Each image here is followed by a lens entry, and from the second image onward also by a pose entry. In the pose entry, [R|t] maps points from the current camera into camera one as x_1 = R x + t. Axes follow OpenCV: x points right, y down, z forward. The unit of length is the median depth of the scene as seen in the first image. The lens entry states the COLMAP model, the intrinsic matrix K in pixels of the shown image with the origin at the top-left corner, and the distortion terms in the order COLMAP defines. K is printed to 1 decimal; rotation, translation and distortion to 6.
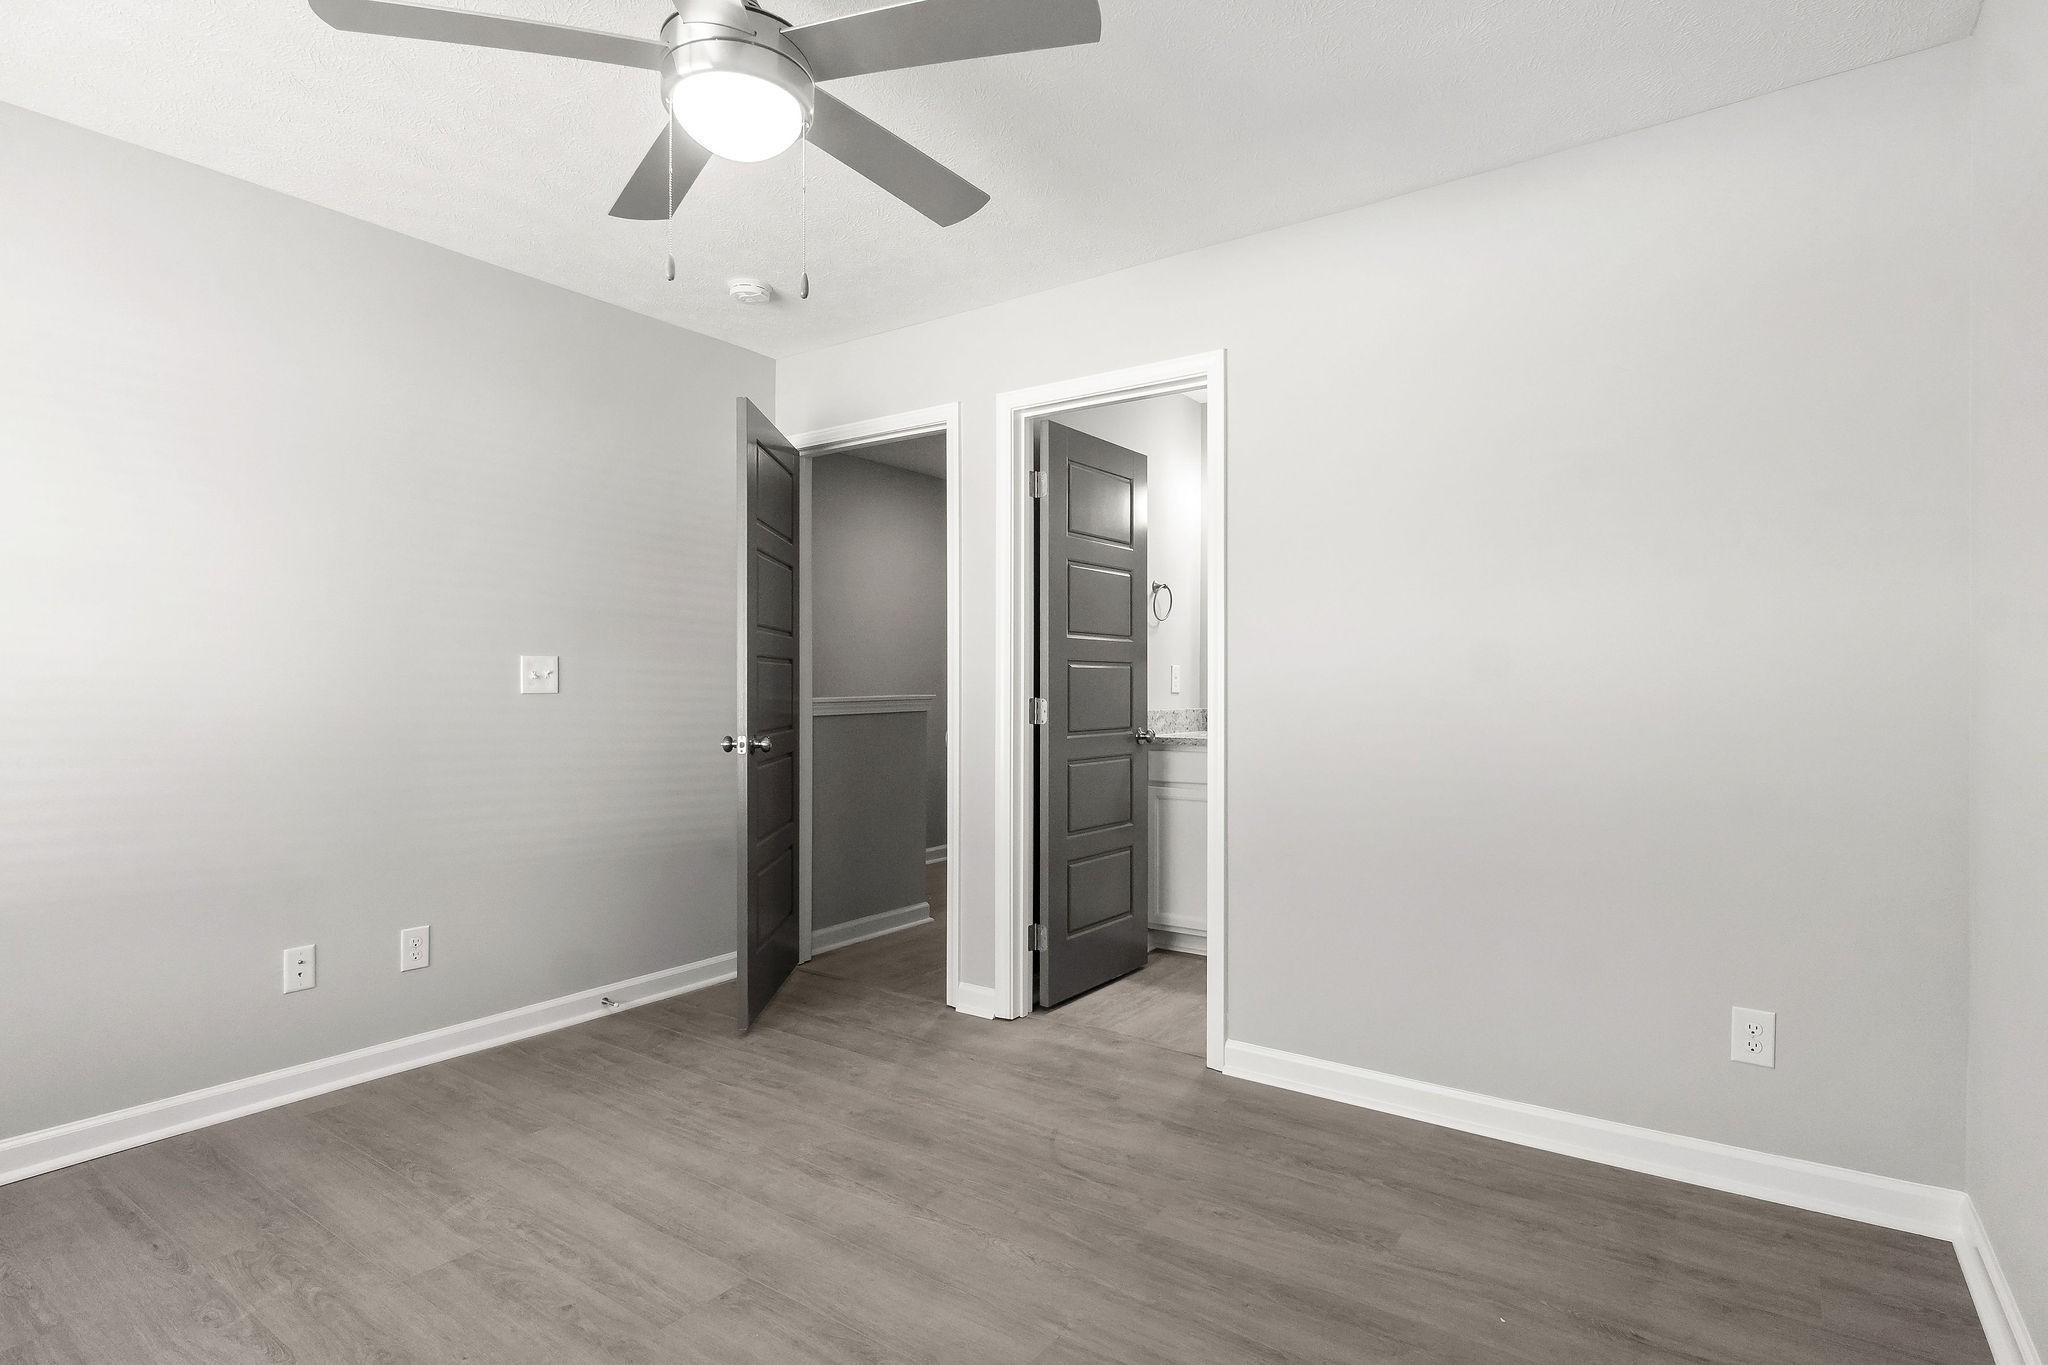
lens RADIAL K [[1032.1, 0, 1017.8], [0, 1032.1, 689.1], [0, 0, 1]] dist [-0.001326, -0.000638]
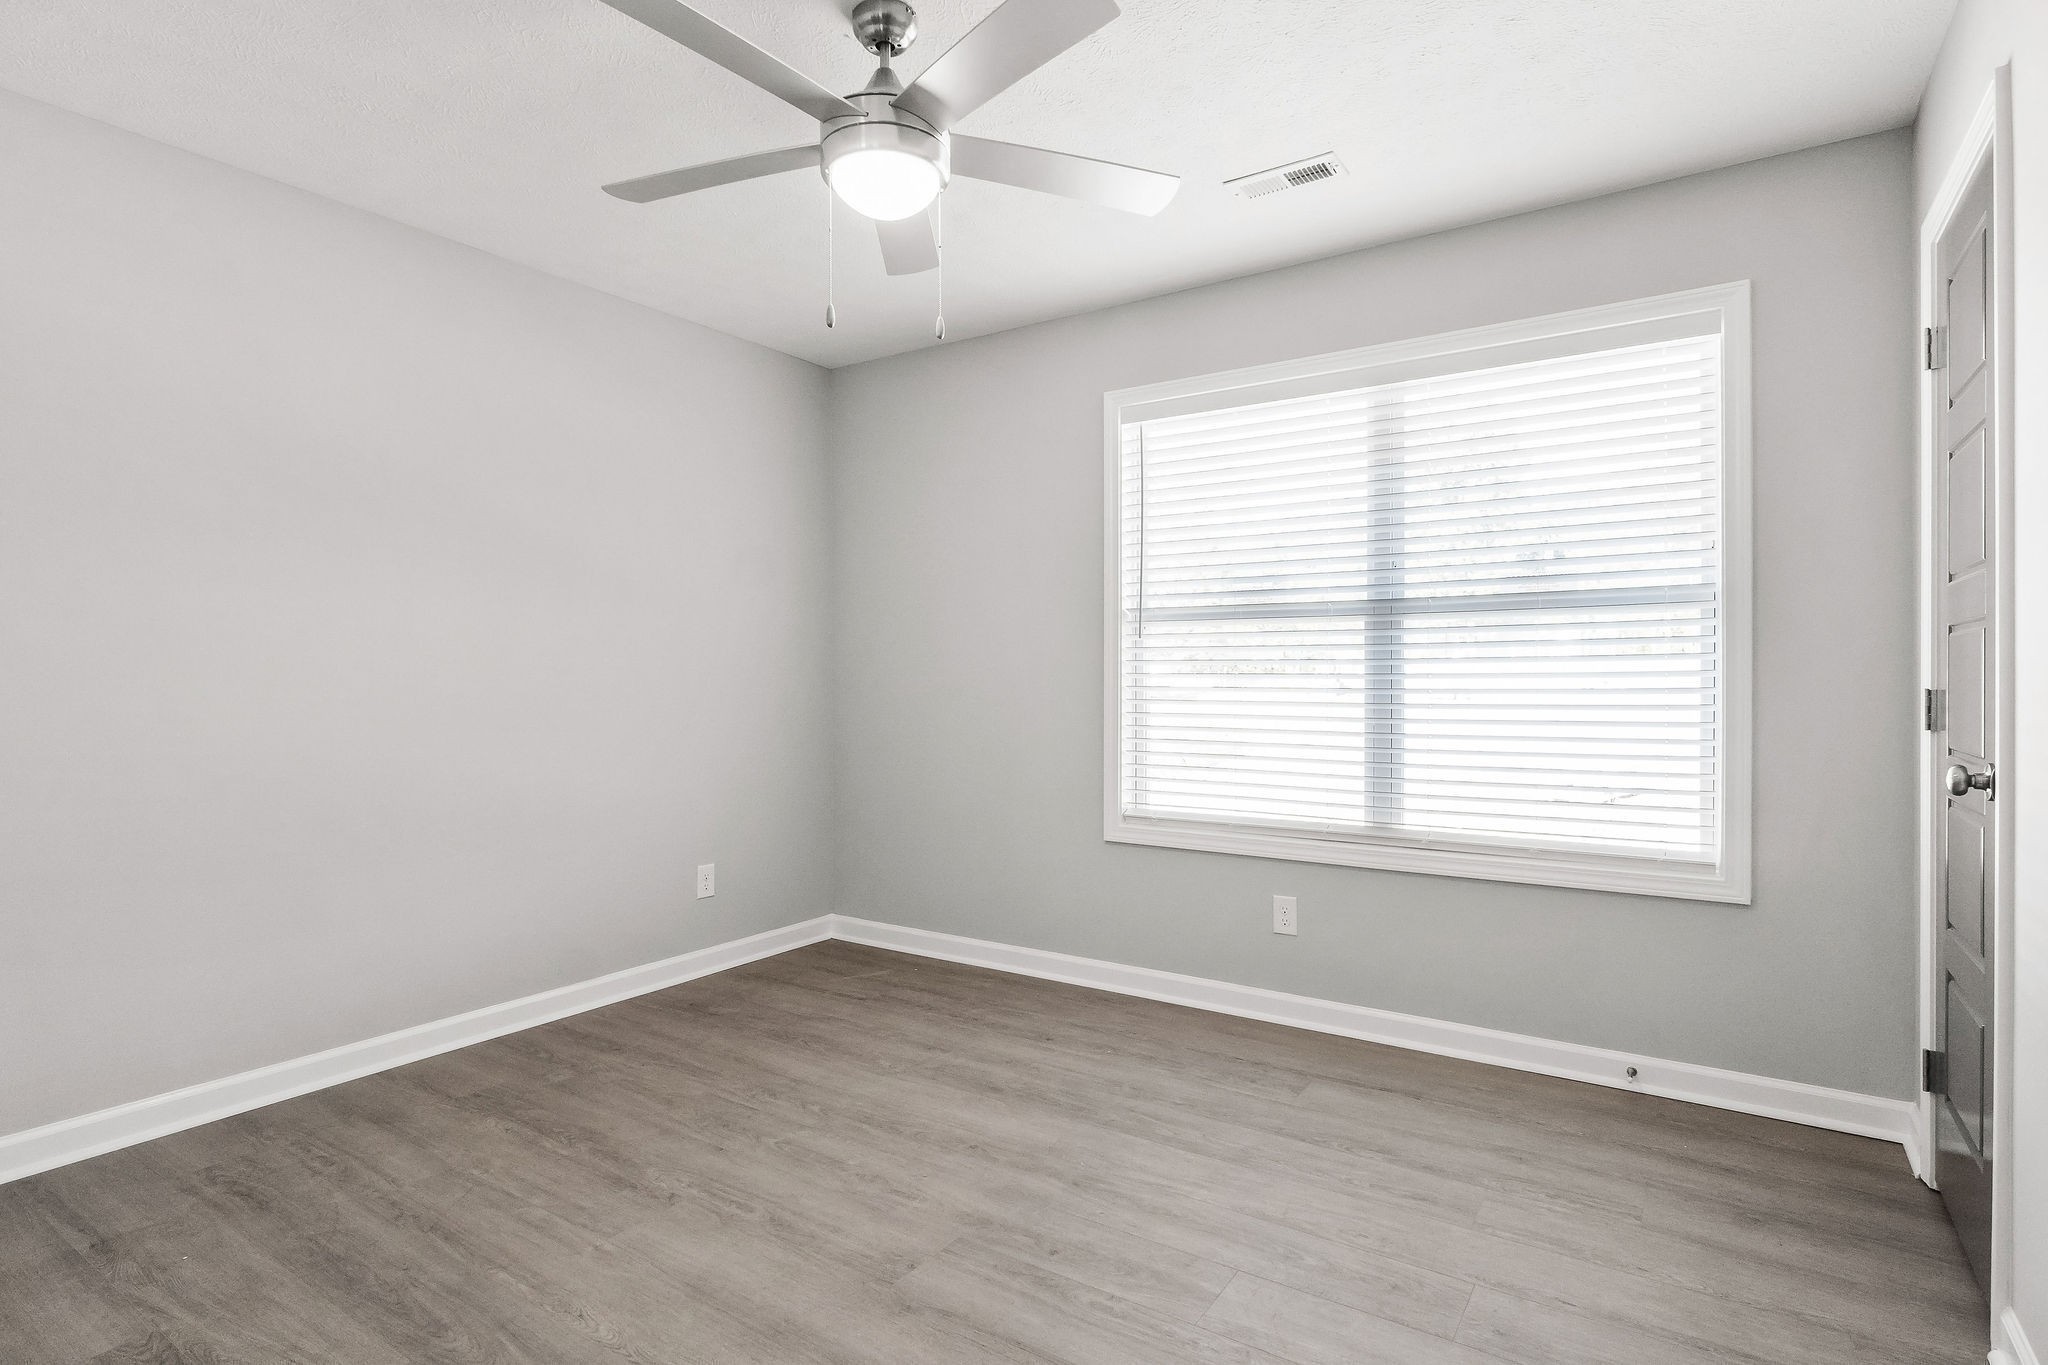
lens RADIAL K [[1032.1, 0, 1017.8], [0, 1032.1, 689.1], [0, 0, 1]] dist [-0.001326, -0.000638]
pose [[-0.999600, -0.002944, -0.028143, -0.351717], [-0.003230, 0.999943, 0.010137, 0.000457], [0.028112, 0.010224, -0.999552, 1.979946]]
